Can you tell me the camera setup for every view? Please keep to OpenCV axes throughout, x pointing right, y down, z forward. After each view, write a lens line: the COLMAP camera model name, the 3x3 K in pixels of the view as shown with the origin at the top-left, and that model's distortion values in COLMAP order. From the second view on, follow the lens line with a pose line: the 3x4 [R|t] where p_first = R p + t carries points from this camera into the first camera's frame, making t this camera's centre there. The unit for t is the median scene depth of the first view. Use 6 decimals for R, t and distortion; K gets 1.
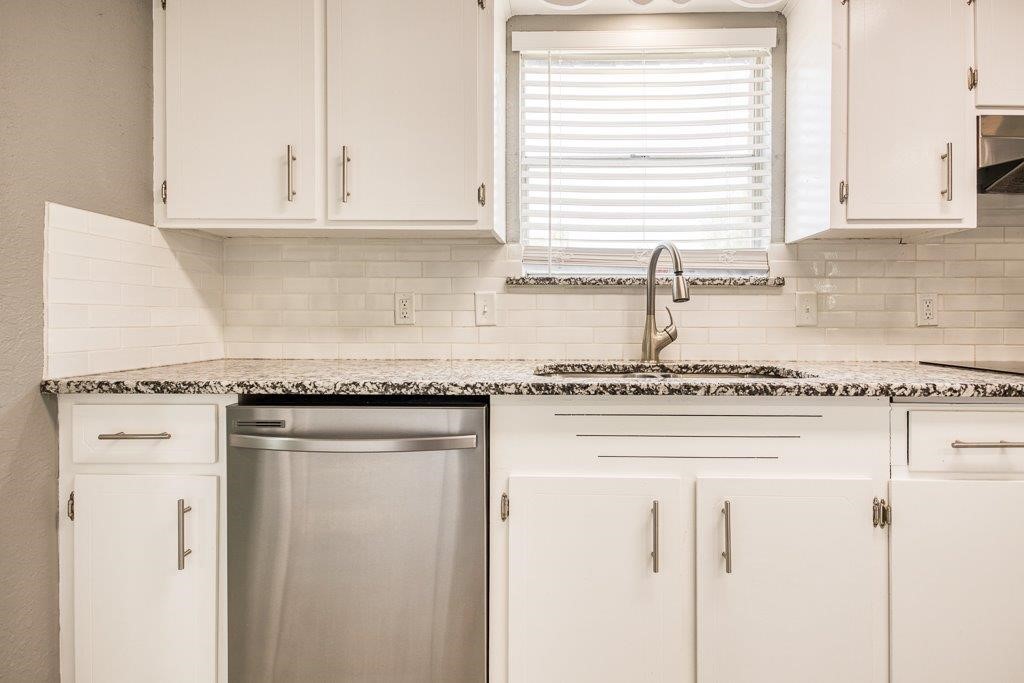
lens RADIAL K [[510.4, 0, 545.7], [0, 510.4, 322.6], [0, 0, 1]] dist [0.002481, -0.000827]
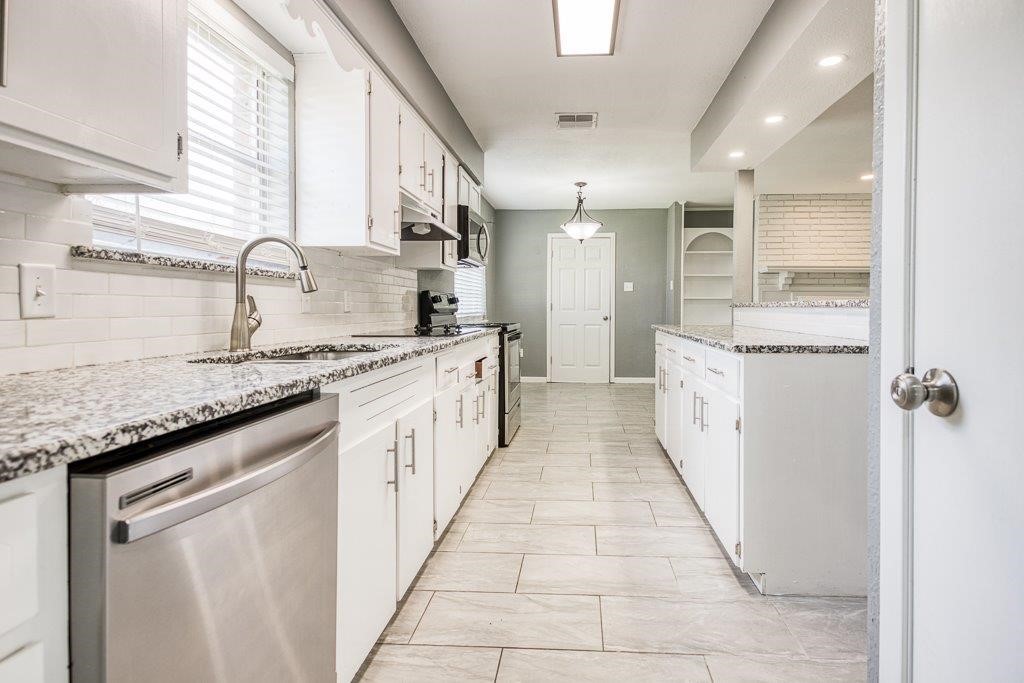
lens RADIAL K [[522.8, 0, 561.2], [0, 522.8, 309.3], [0, 0, 1]] dist [0.042489, -0.000095]
pose [[0.004524, -0.004551, 0.999979, -0.857995], [0.000378, 0.999990, 0.004549, -0.007991], [-0.999990, 0.000358, 0.004525, 0.381787]]
